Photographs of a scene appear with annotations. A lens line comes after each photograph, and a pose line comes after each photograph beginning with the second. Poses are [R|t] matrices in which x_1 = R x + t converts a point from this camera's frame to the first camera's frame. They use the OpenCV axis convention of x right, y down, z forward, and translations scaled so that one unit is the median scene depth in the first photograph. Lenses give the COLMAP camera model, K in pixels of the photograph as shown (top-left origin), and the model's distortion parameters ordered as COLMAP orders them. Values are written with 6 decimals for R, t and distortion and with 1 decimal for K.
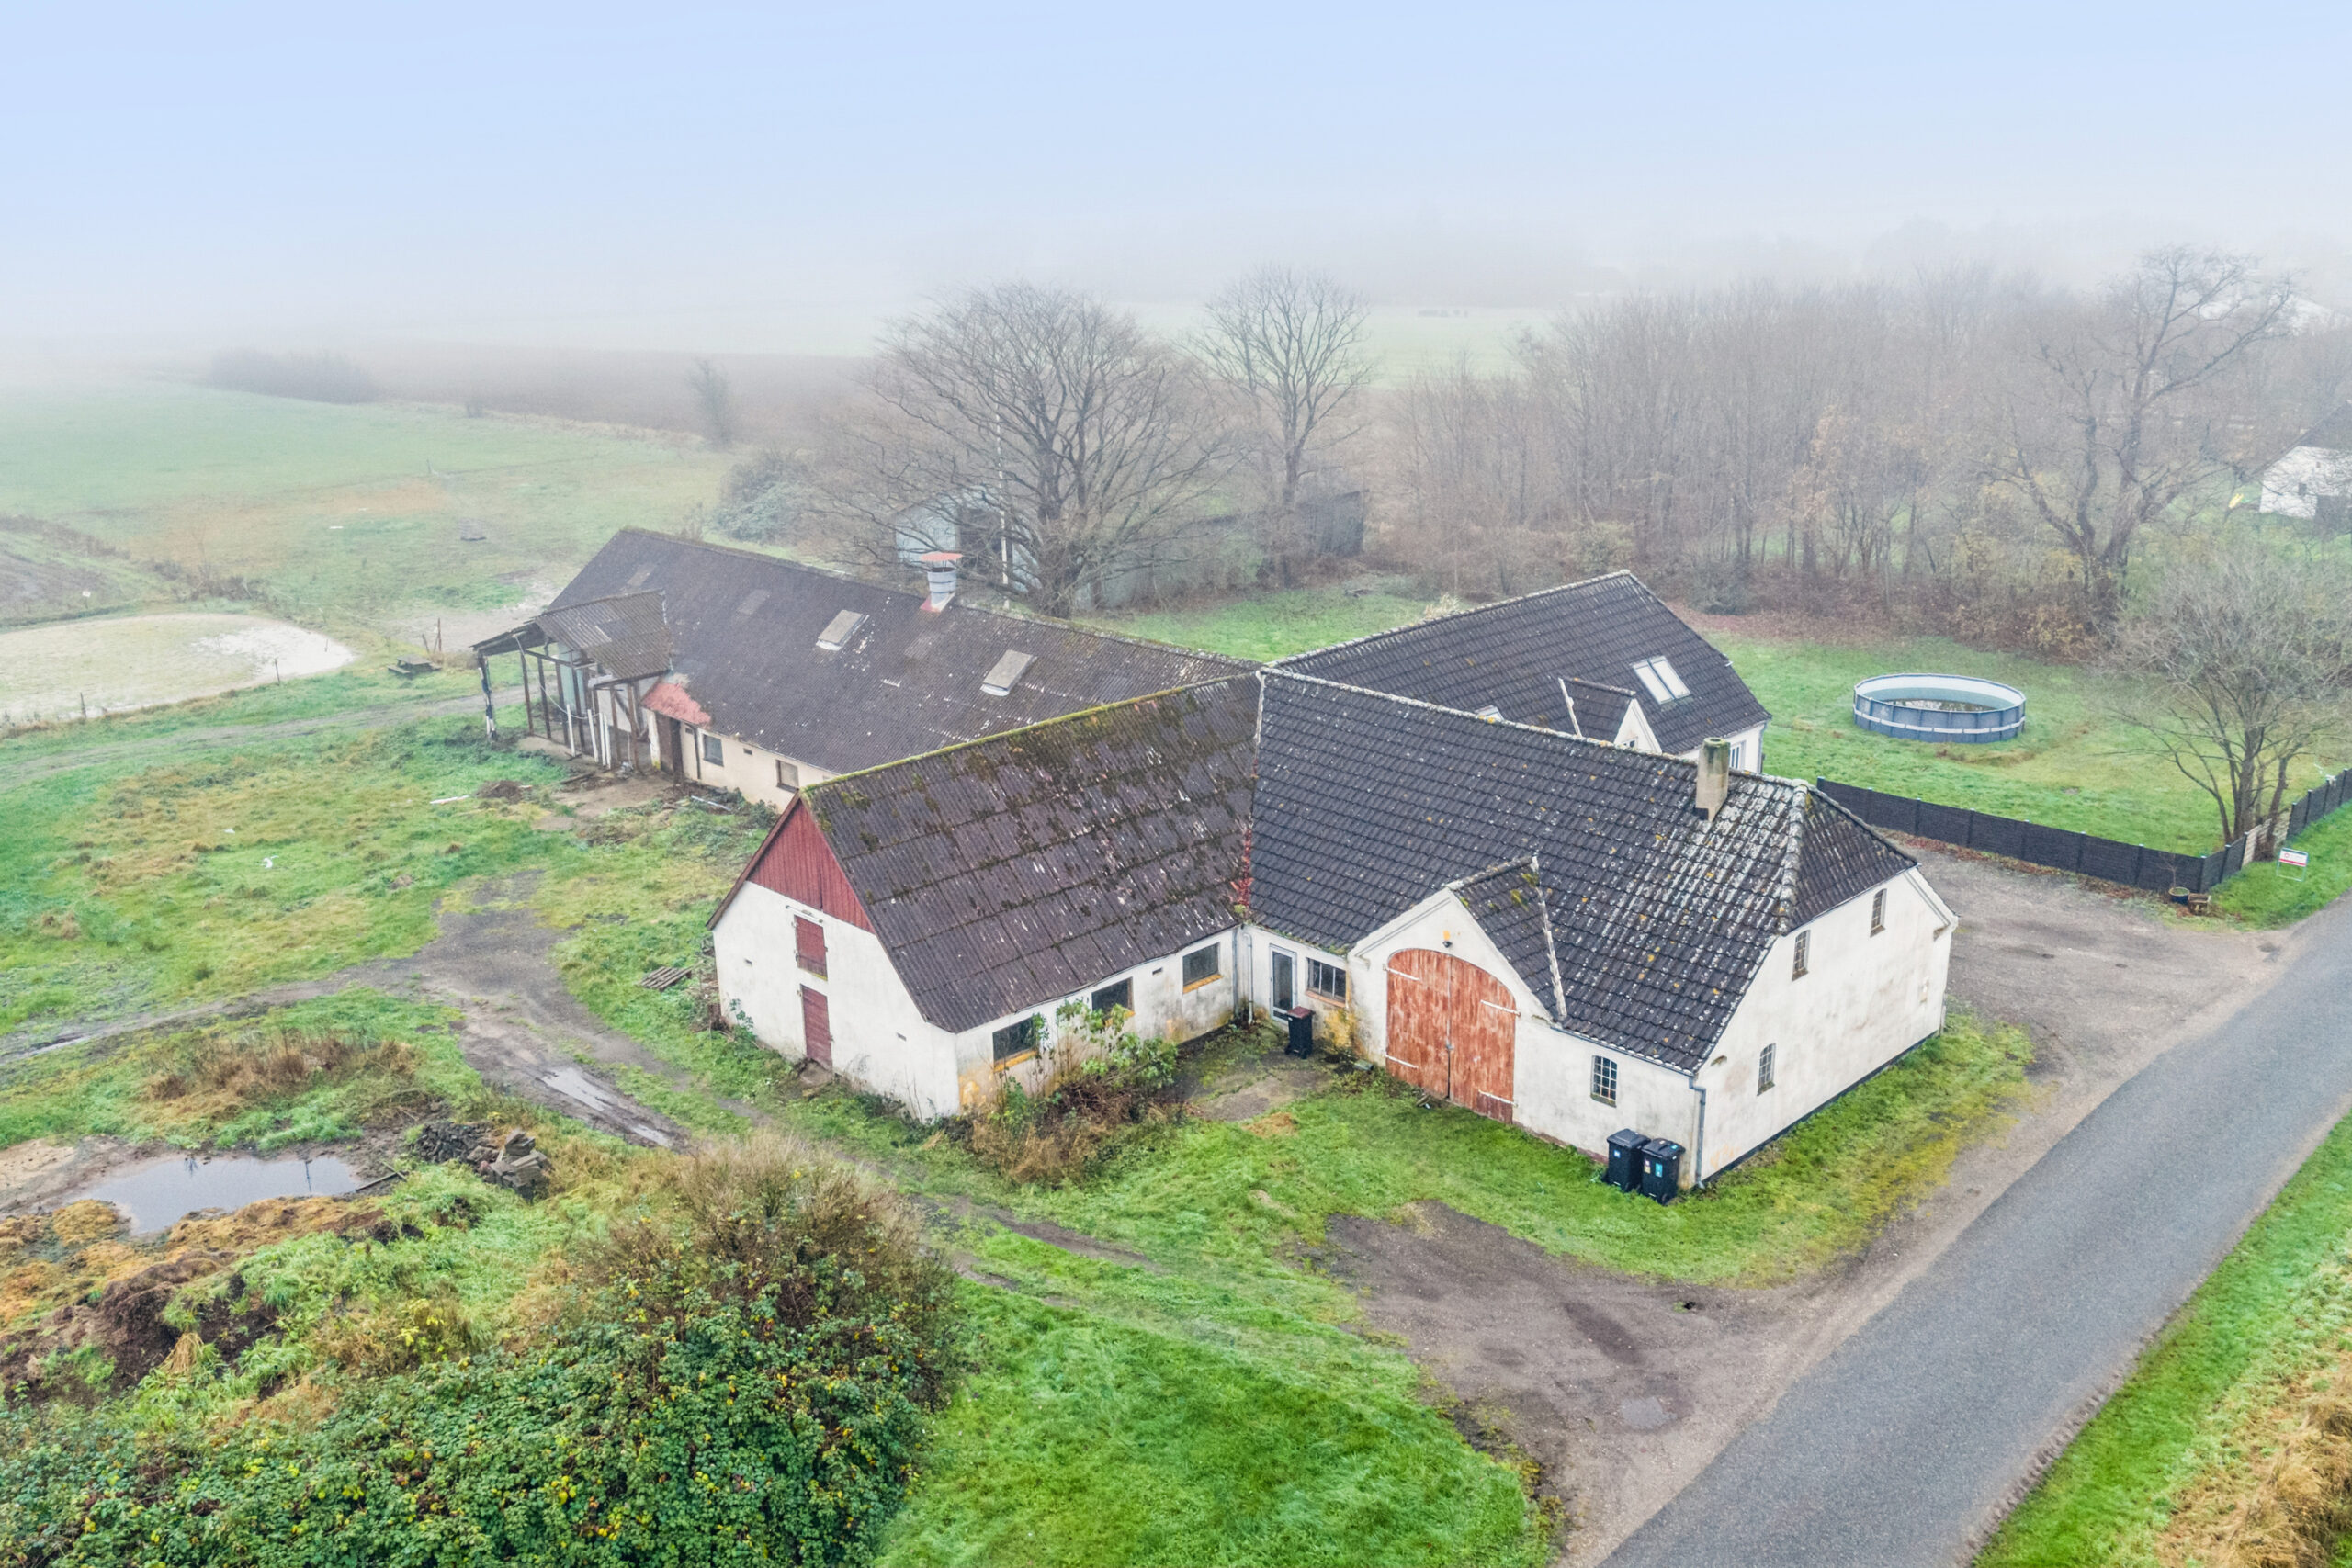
lens RADIAL K [[1898.5, 0, 1184.9], [0, 1898.5, 776.2], [0, 0, 1]] dist [-0.002567, 0.004066]
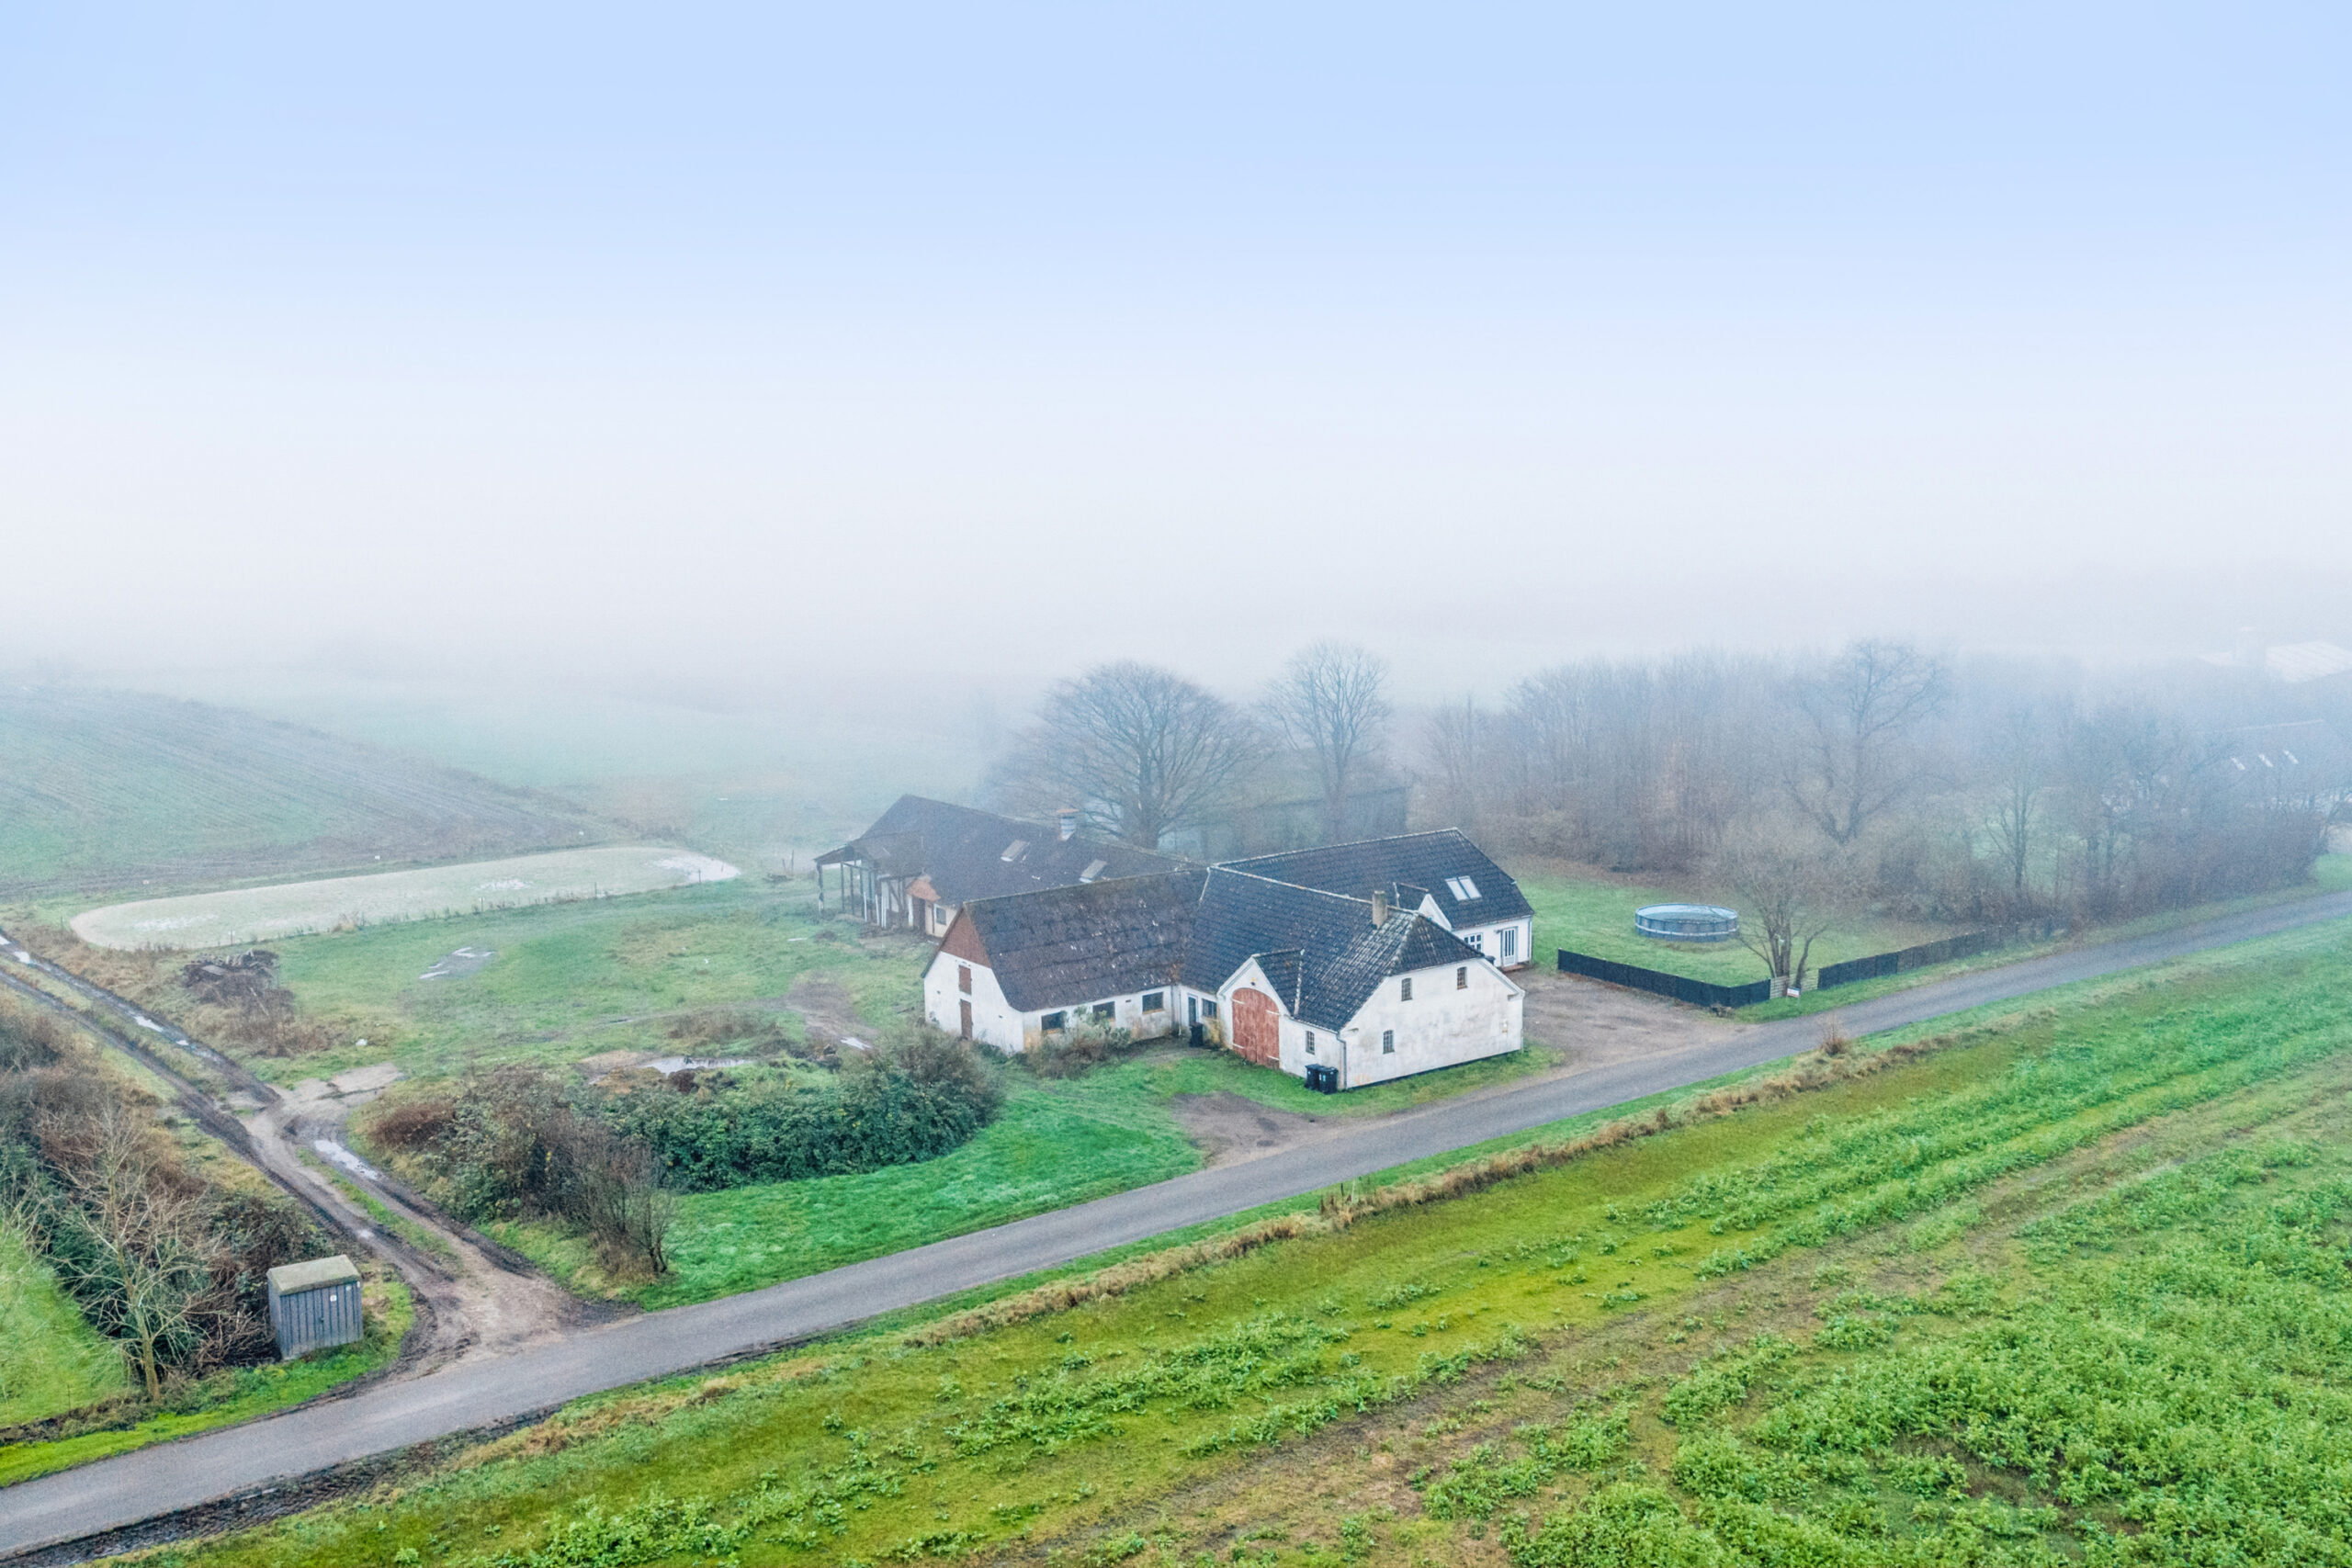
lens RADIAL K [[1898.5, 0, 1180.9], [0, 1898.5, 774.9], [0, 0, 1]] dist [-0.002567, 0.004066]
pose [[0.987767, 0.019697, -0.154686, 0.359913], [-0.044417, 0.986436, -0.158023, 0.185031], [0.149476, 0.162960, 0.975244, -1.059830]]
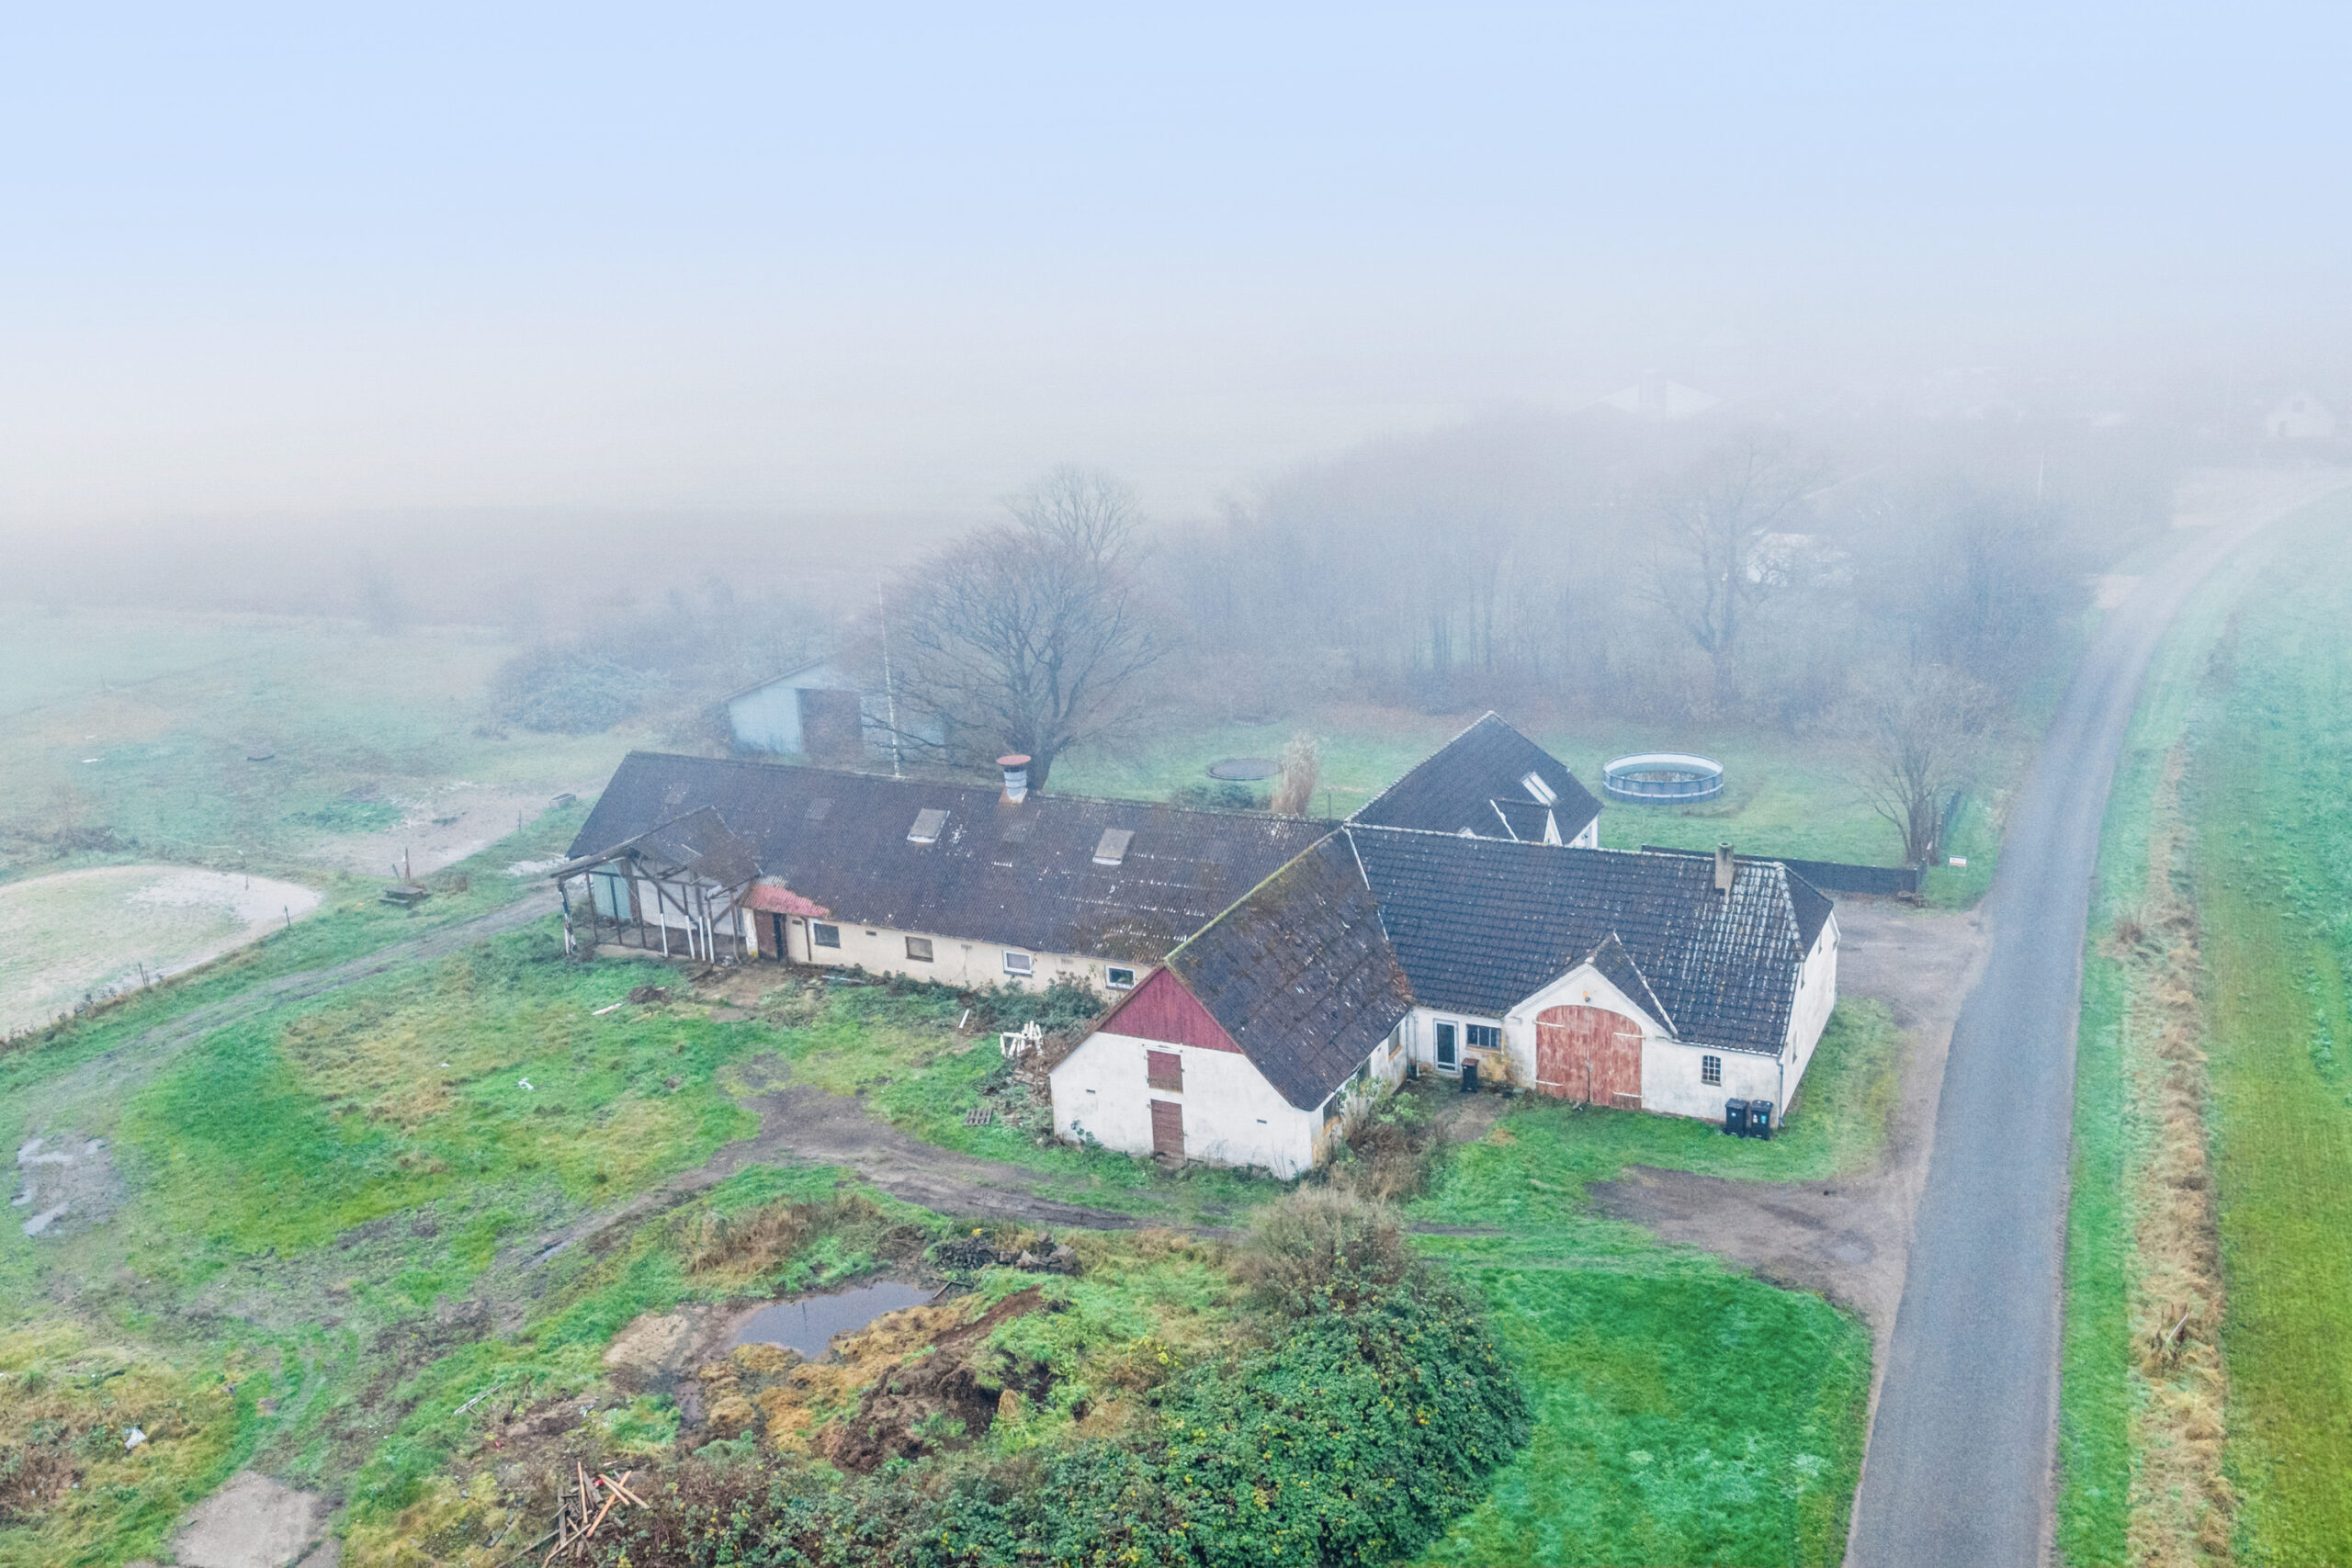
lens RADIAL K [[1898.5, 0, 1180.9], [0, 1898.5, 779.6], [0, 0, 1]] dist [-0.002567, 0.004066]
pose [[0.946434, -0.115784, 0.301425, -0.567149], [0.125446, 0.992017, -0.012830, -0.100320], [-0.297533, 0.049955, 0.953404, -0.334284]]
